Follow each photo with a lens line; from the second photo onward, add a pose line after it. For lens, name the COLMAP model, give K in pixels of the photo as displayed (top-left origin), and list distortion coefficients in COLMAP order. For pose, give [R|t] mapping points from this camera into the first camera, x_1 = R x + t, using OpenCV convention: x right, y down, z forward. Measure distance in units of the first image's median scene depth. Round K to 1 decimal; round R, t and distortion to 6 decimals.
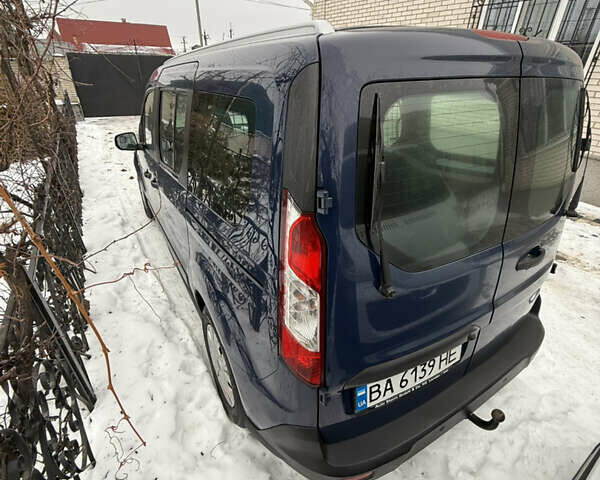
lens RADIAL K [[315.3, 0, 300.0], [0, 315.3, 240.0], [0, 0, 1]] dist [0.002709, 0.000609]
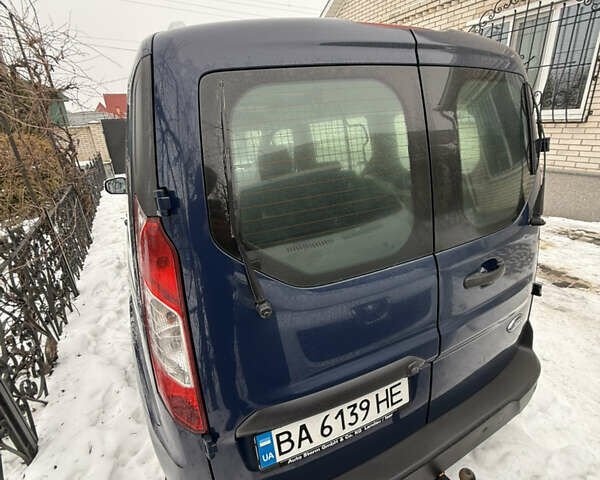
lens RADIAL K [[315.3, 0, 300.0], [0, 315.3, 240.0], [0, 0, 1]] dist [0.002709, 0.000609]
pose [[0.995352, -0.045968, -0.084625, 0.281086], [0.033927, 0.989768, -0.138593, 0.061879], [0.090130, 0.135078, 0.986727, 0.099417]]
